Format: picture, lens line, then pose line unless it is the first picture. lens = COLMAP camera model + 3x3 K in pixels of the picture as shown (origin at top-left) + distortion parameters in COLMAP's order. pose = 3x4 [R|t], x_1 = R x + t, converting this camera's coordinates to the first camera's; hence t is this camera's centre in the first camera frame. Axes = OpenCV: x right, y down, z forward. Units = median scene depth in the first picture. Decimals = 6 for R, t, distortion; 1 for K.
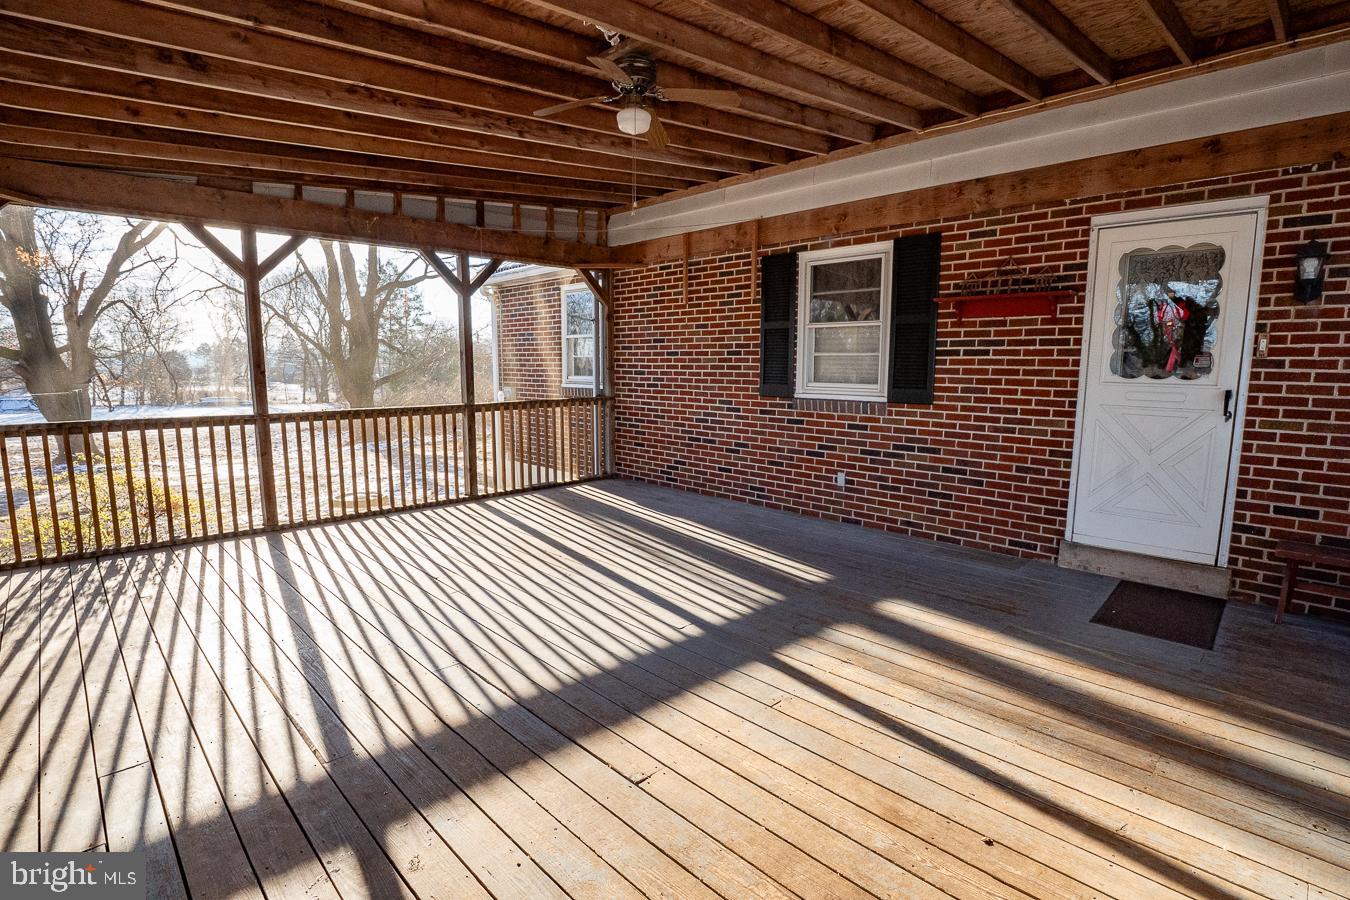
lens RADIAL K [[664.7, 0, 679.1], [0, 664.7, 458.4], [0, 0, 1]] dist [-0.044066, 0.008136]
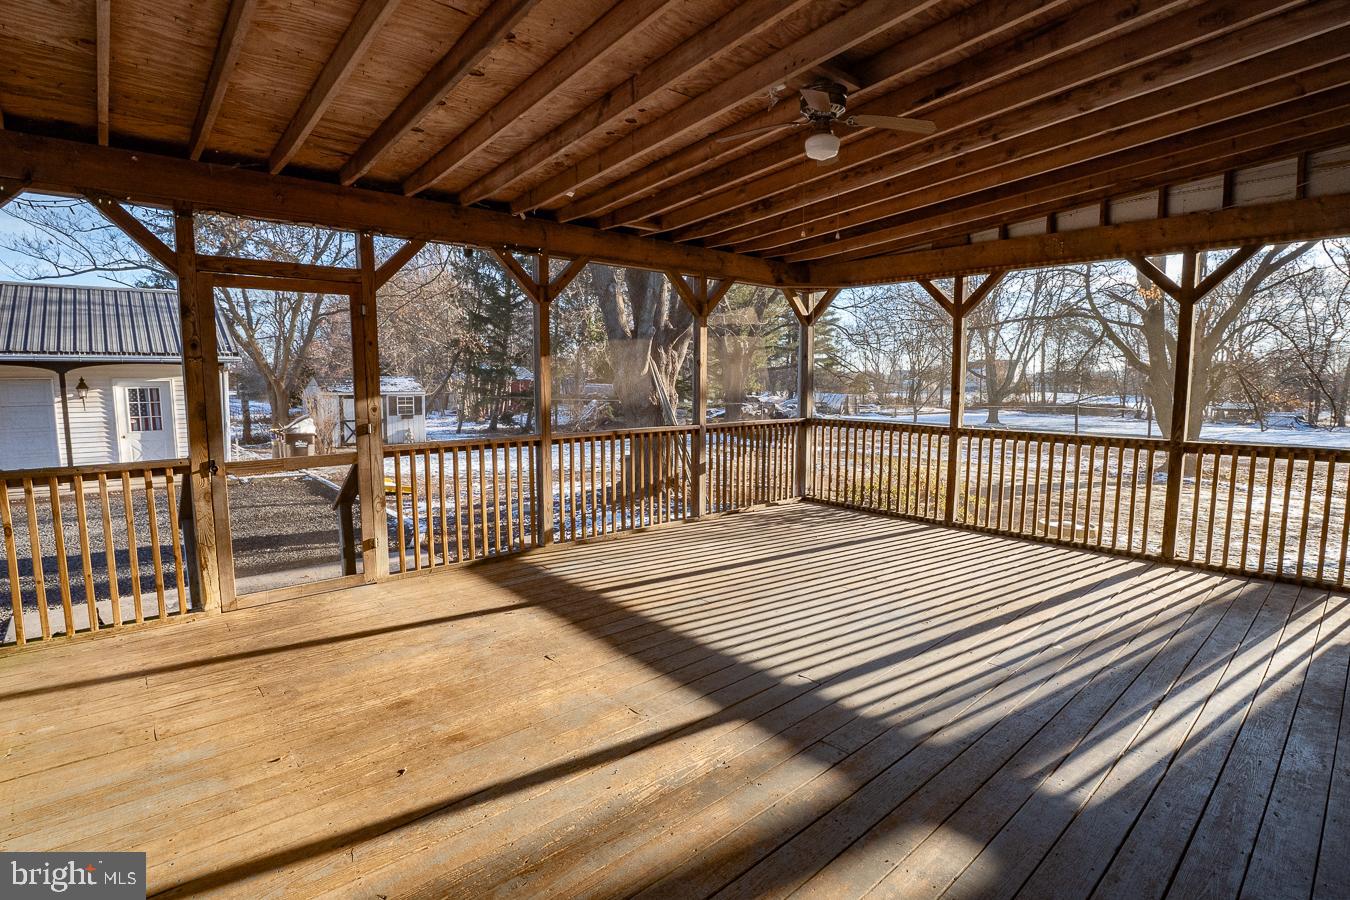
lens RADIAL K [[664.7, 0, 681.8], [0, 664.7, 445.5], [0, 0, 1]] dist [-0.044066, 0.008136]
pose [[-0.055640, 0.091497, -0.994250, 0.613742], [-0.149451, 0.983811, 0.098900, -0.082185], [0.987202, 0.154095, -0.041065, 0.575304]]
